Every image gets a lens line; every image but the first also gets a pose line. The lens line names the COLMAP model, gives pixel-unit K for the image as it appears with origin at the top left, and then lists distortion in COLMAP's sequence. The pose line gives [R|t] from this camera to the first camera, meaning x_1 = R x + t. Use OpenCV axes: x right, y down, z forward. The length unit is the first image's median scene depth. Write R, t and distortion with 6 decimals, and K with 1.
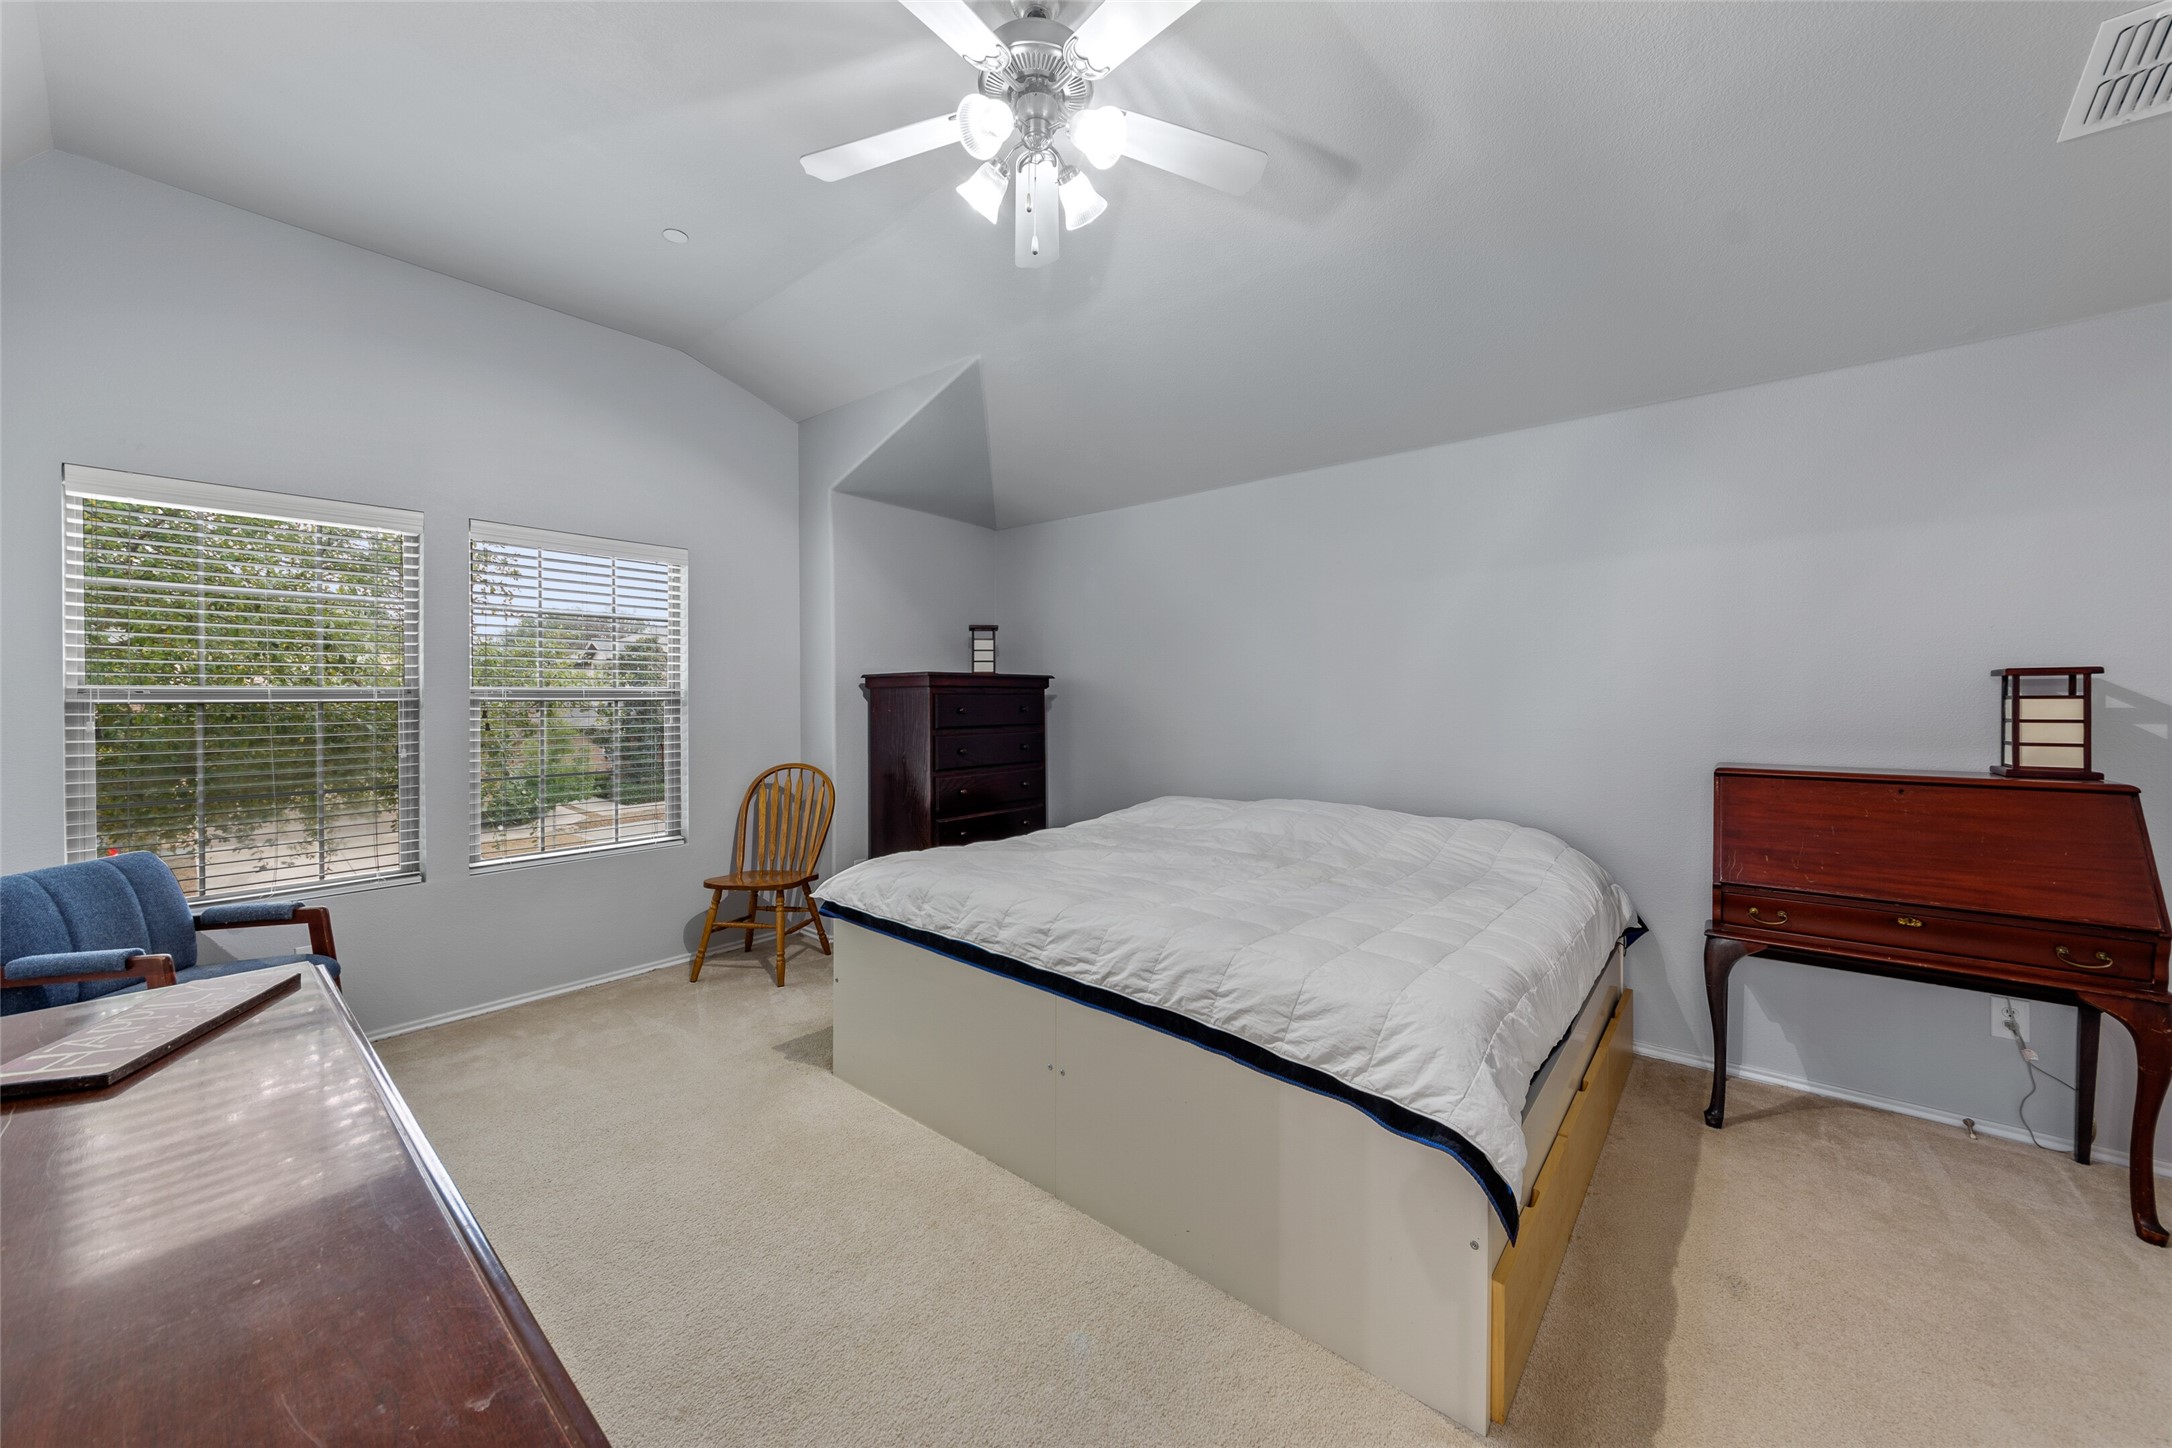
lens RADIAL K [[790.4, 0, 1091.3], [0, 790.4, 700.3], [0, 0, 1]] dist [-0.005765, 0.000745]
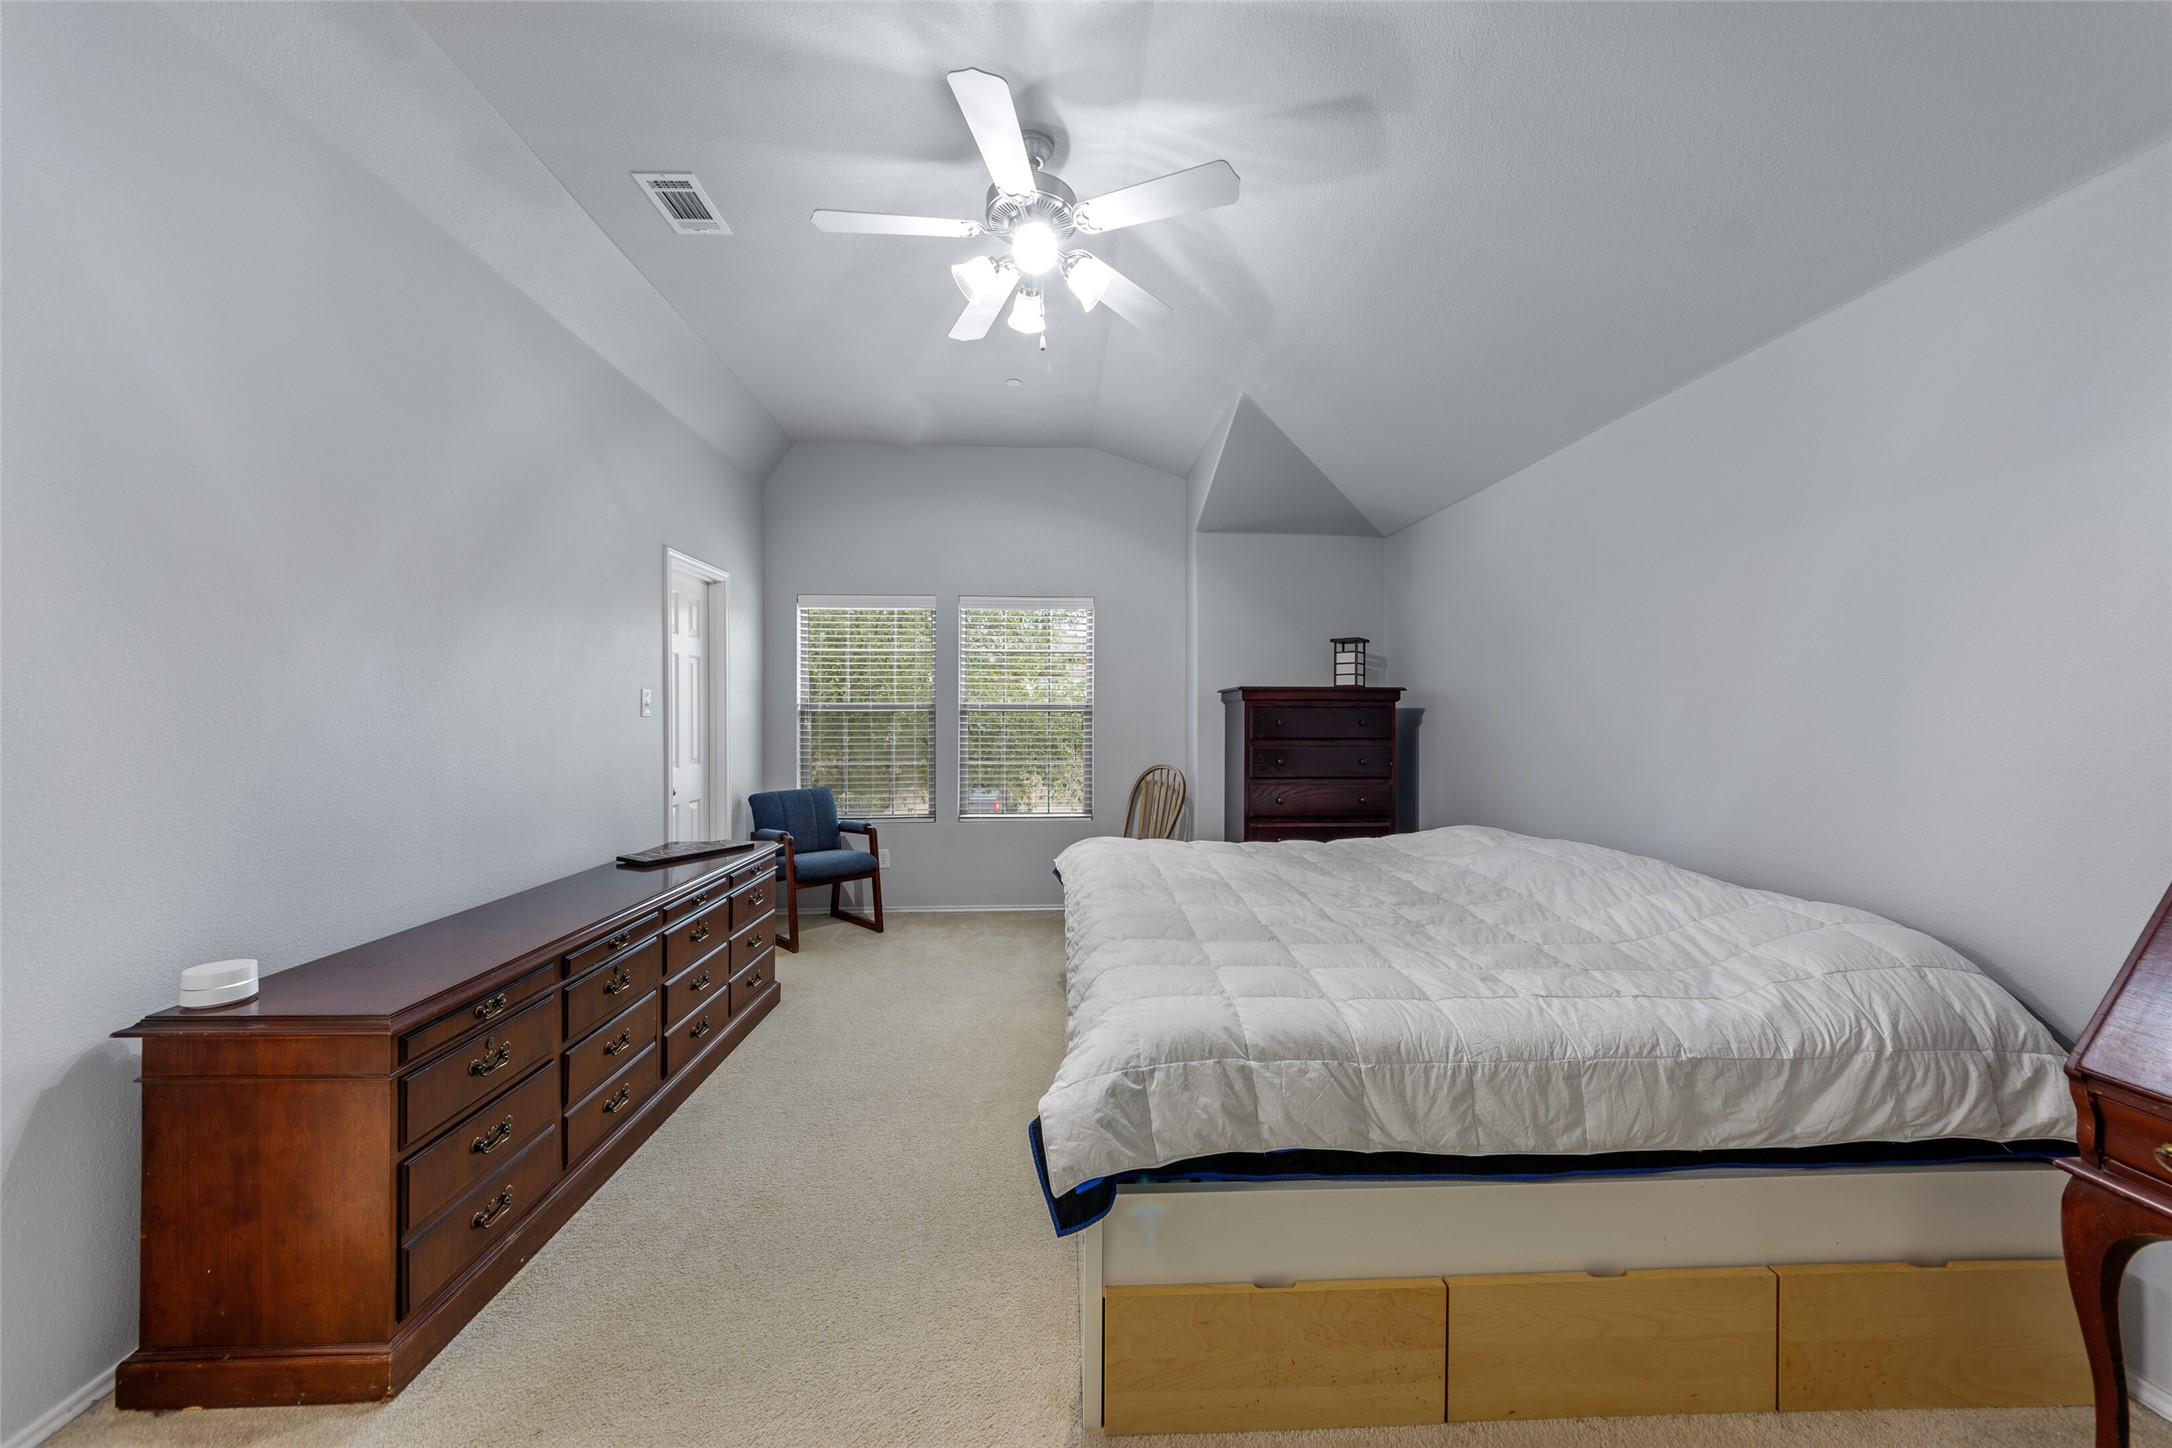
lens RADIAL K [[790.4, 0, 1090.8], [0, 790.4, 721.1], [0, 0, 1]] dist [-0.005765, 0.000745]
pose [[0.671684, 0.012083, -0.740739, 0.646963], [-0.005967, 0.999923, 0.010900, 0.001208], [0.740814, -0.002901, 0.671704, 0.158305]]
